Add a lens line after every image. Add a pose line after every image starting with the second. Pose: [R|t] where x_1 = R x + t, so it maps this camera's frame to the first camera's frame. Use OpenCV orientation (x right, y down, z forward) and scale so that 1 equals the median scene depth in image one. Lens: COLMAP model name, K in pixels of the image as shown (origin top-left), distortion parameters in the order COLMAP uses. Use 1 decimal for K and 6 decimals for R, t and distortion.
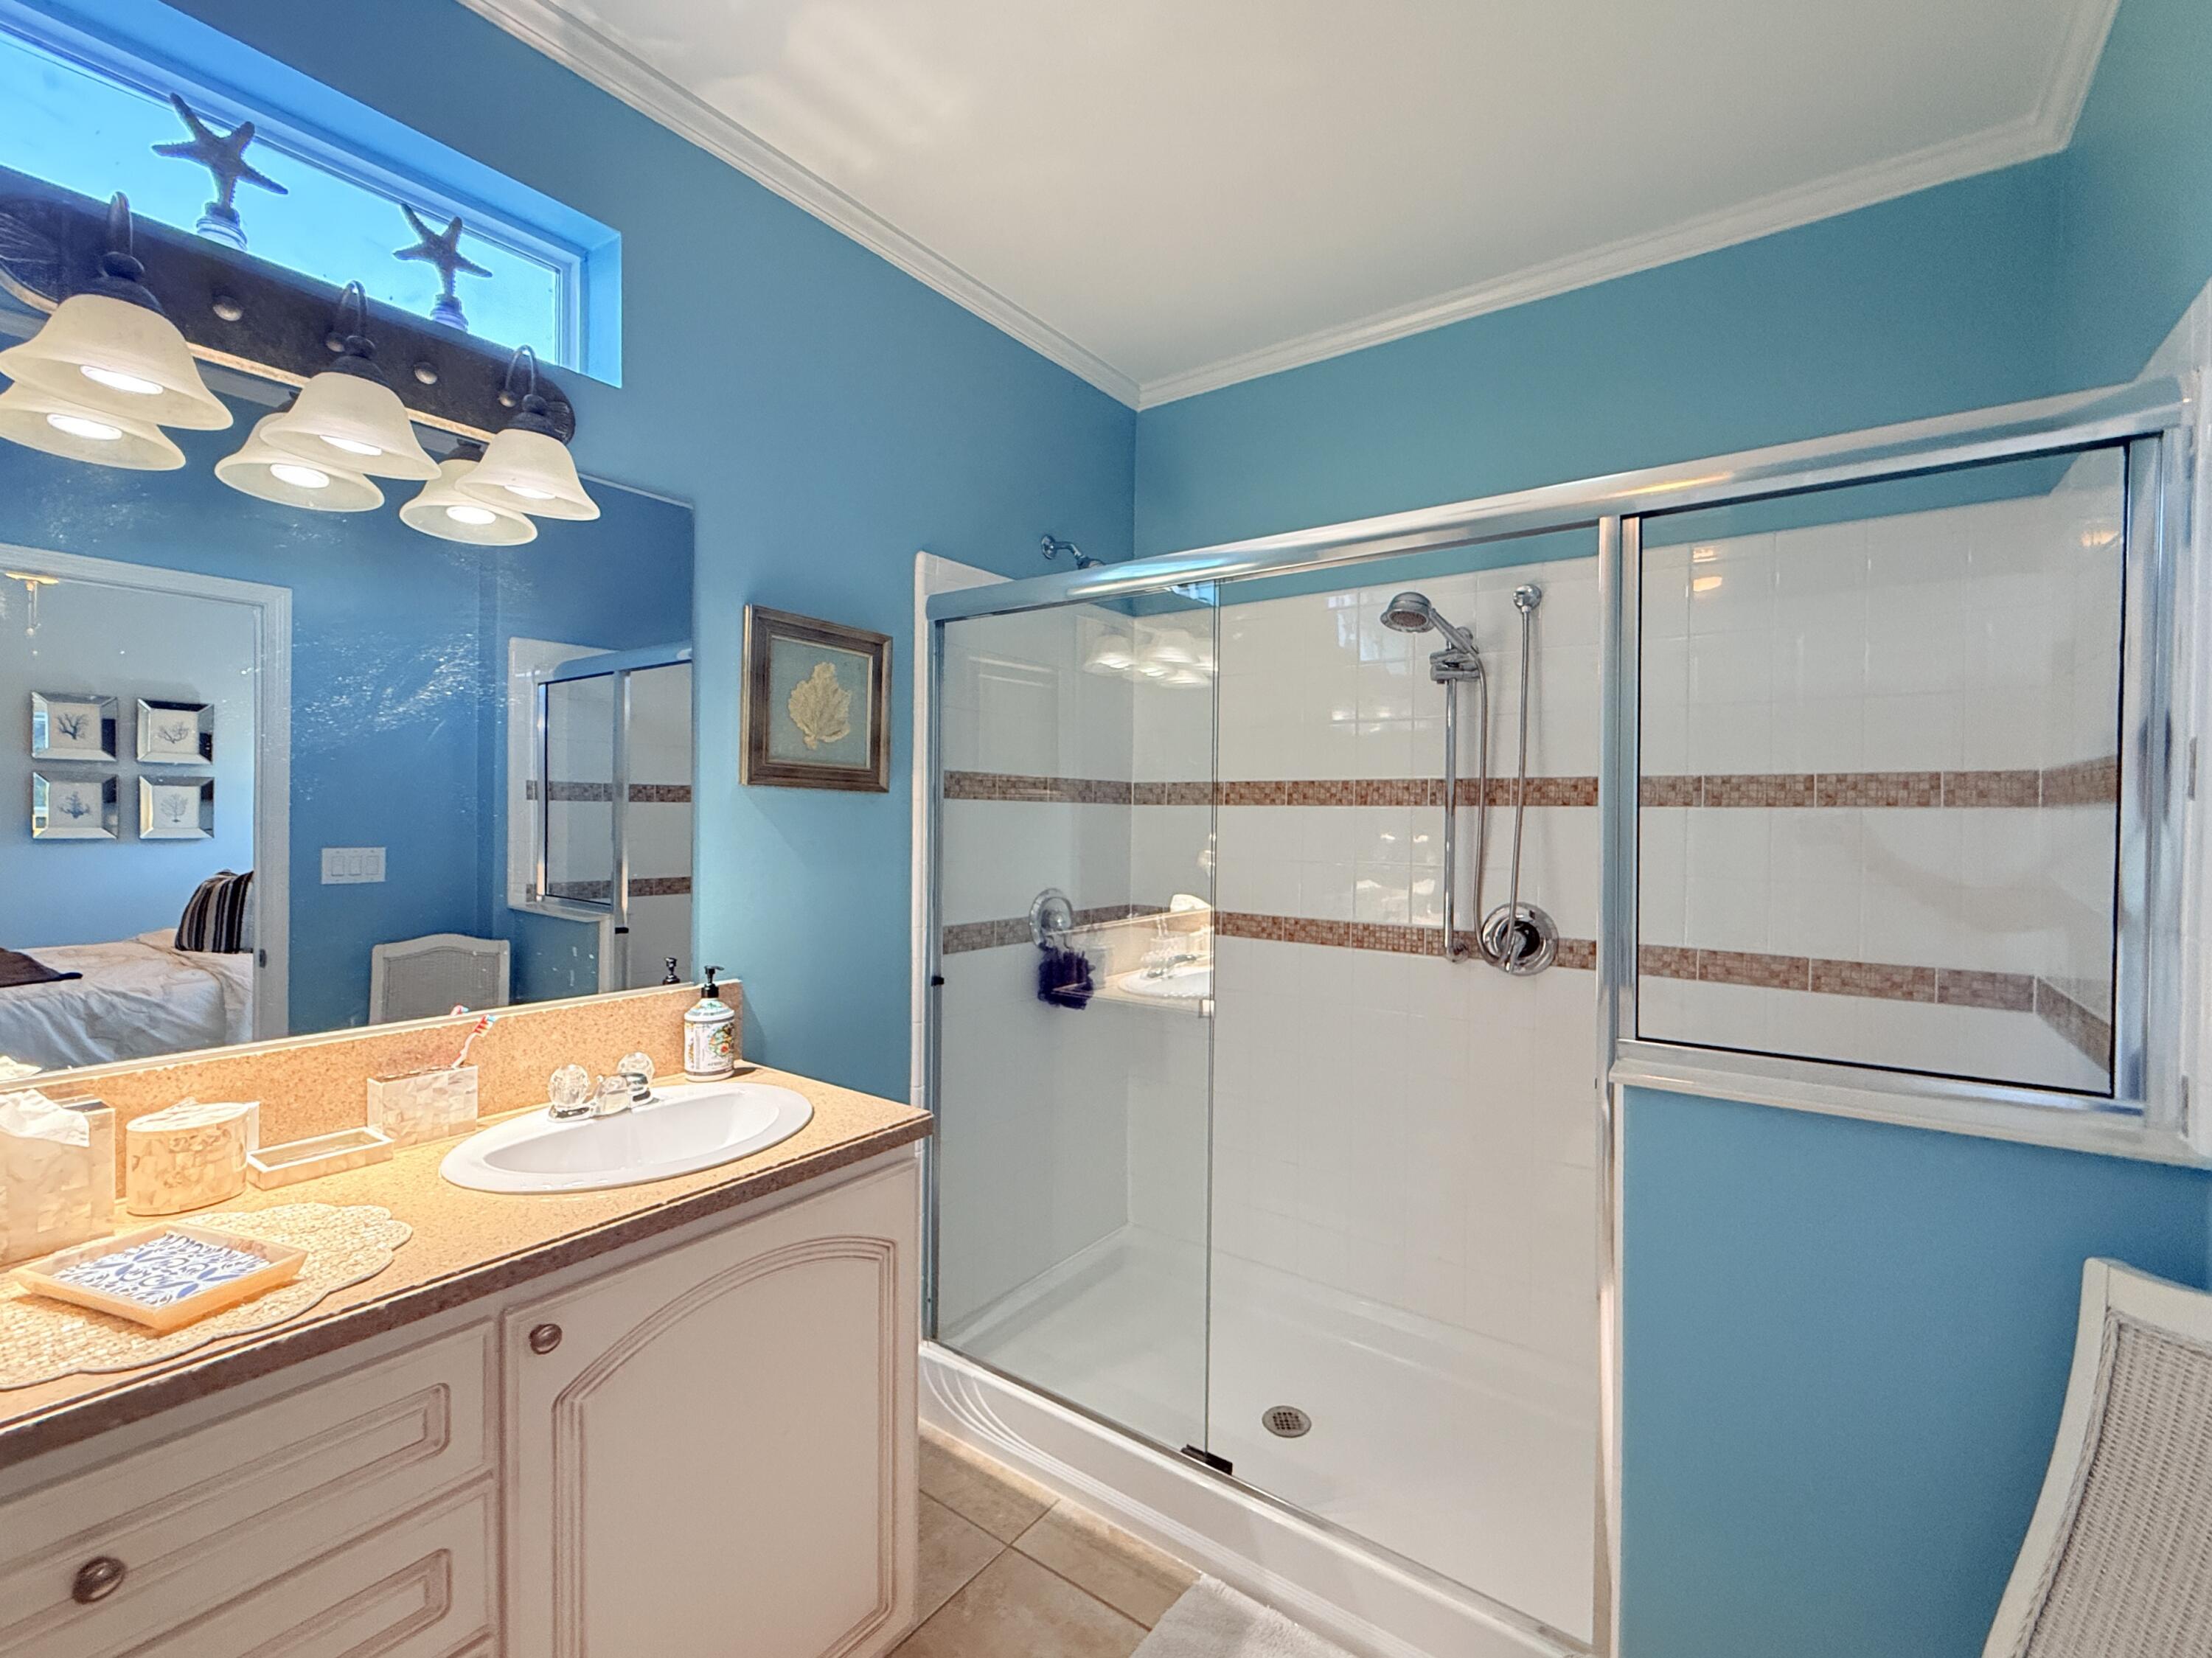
lens RADIAL K [[959.0, 0, 1112.1], [0, 959.0, 824.0], [0, 0, 1]] dist [-0.000280, -0.000149]
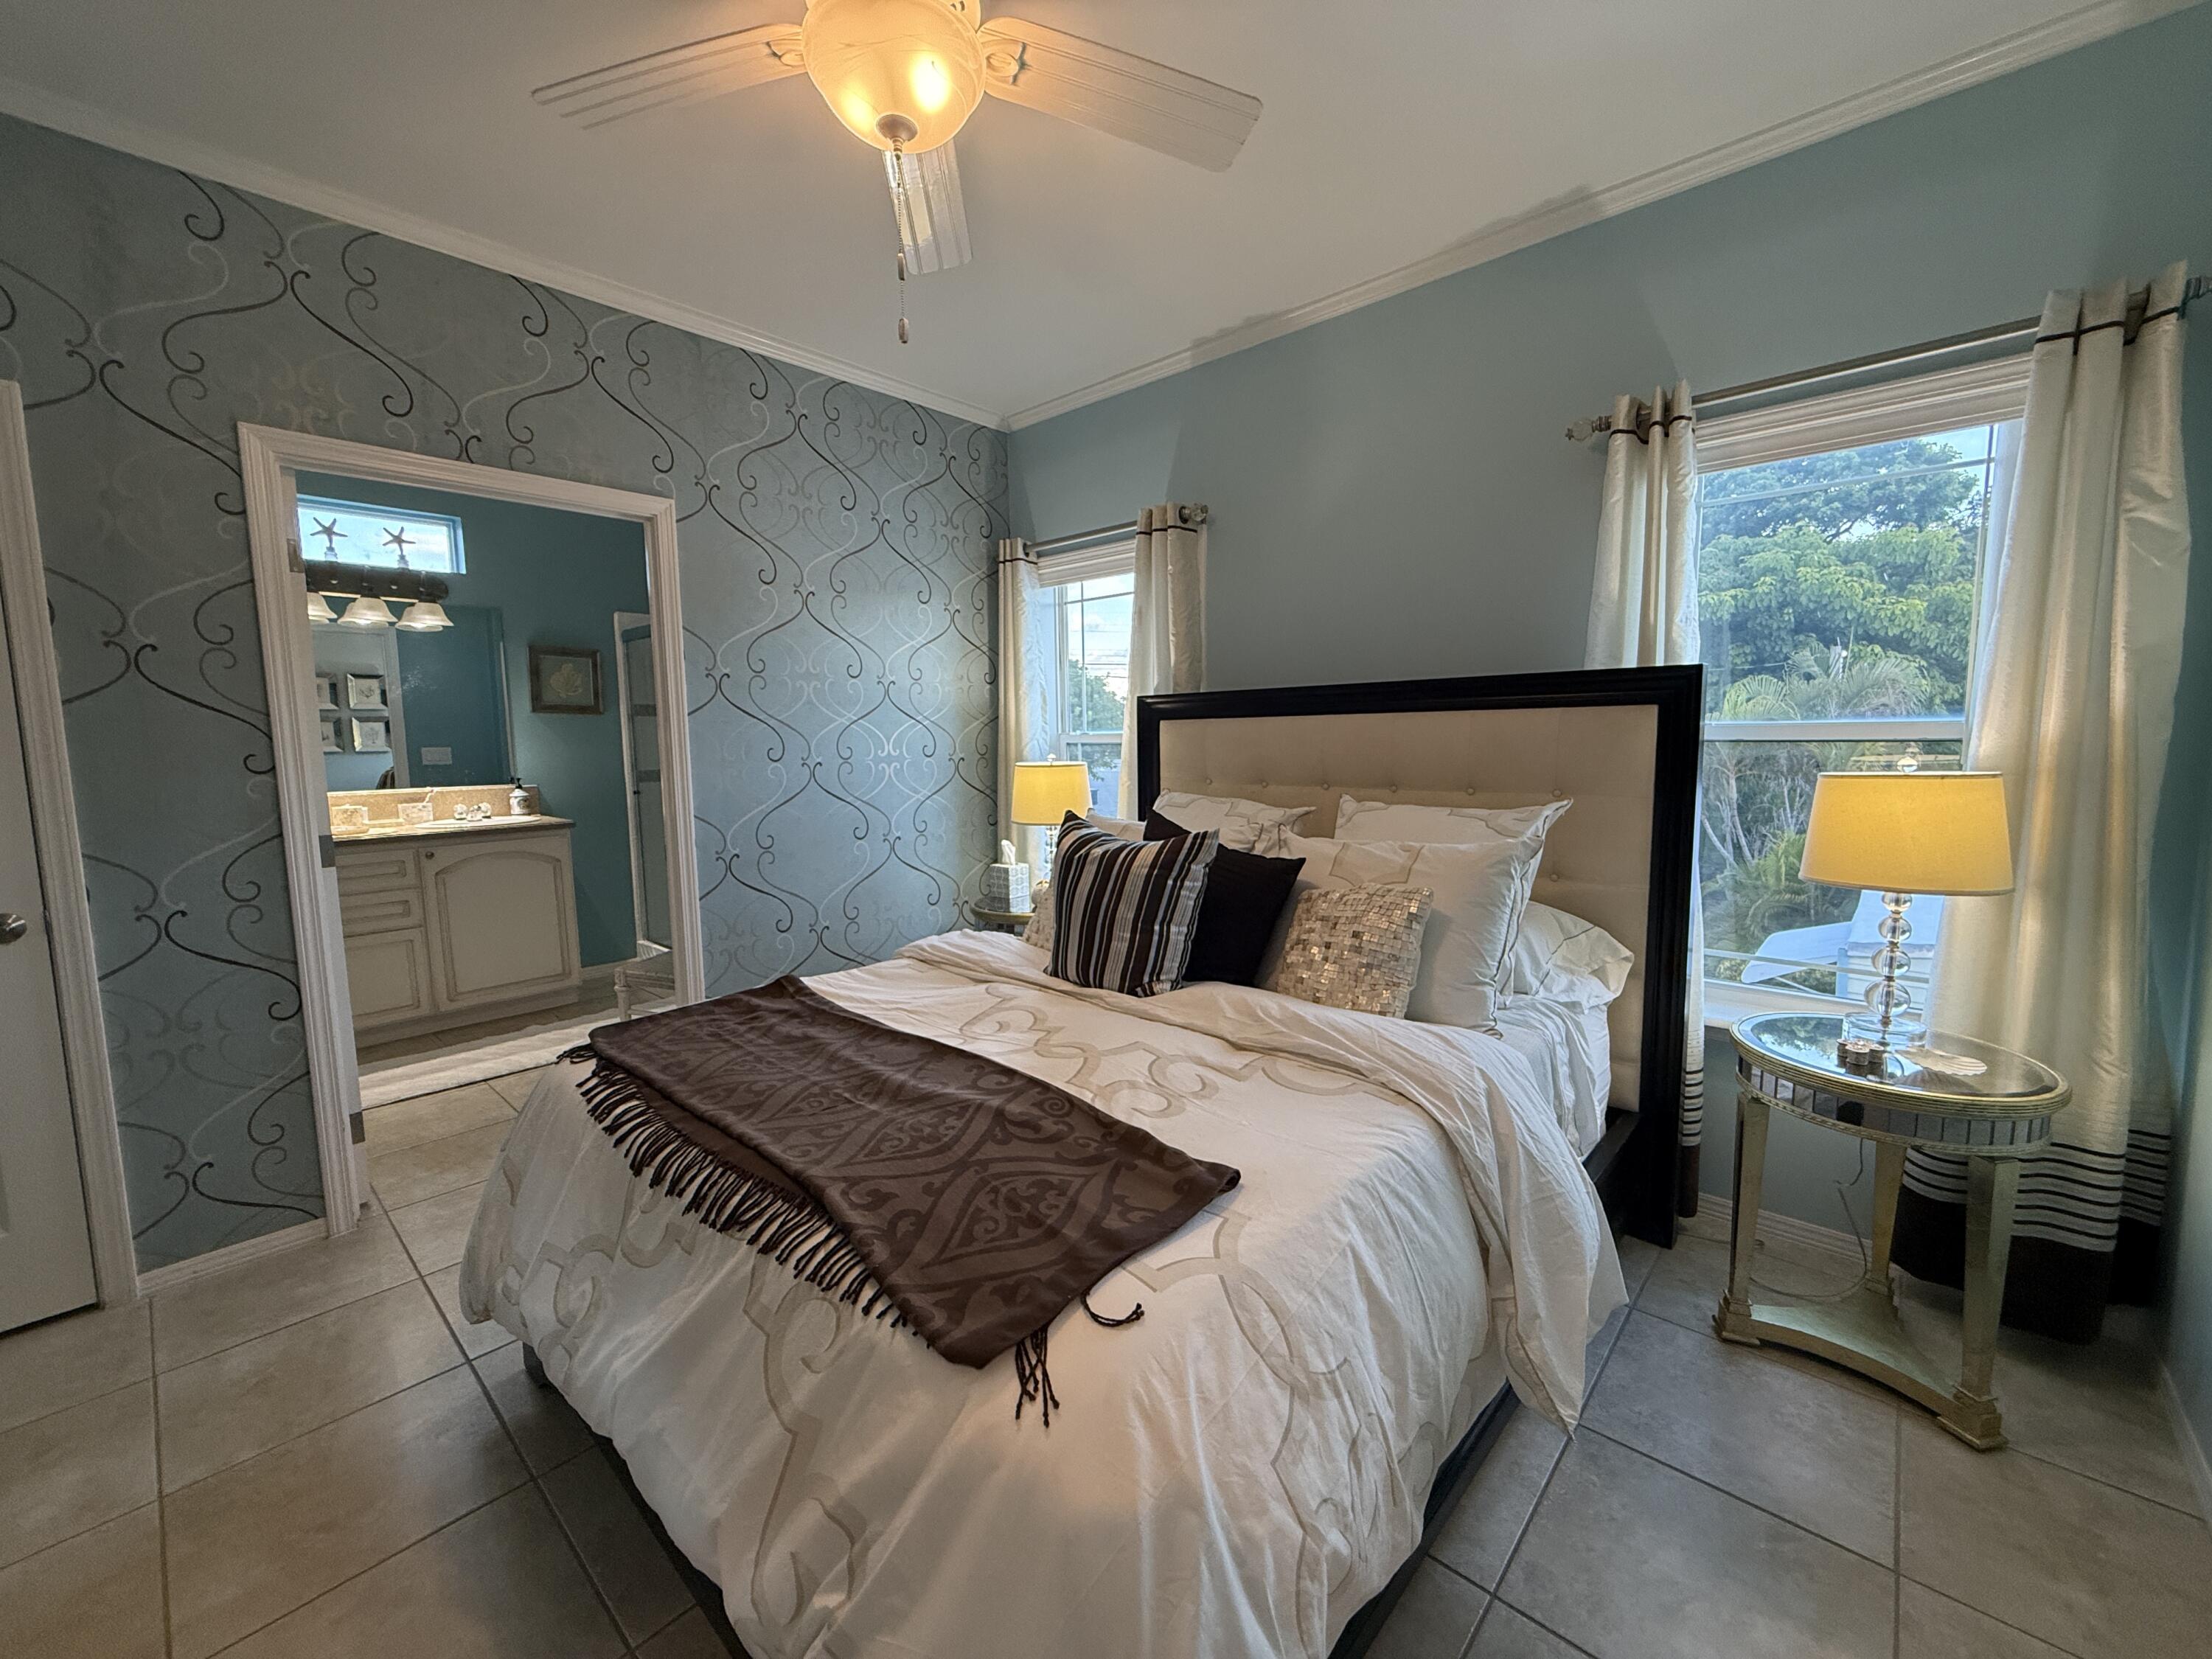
lens RADIAL K [[883.2, 0, 1068.1], [0, 883.2, 831.4], [0, 0, 1]] dist [0.000496, 0.000257]
pose [[0.991346, -0.008634, -0.130993, 1.323734], [0.021666, 0.994911, 0.098396, 0.074028], [0.129477, -0.100382, 0.986488, -1.187983]]
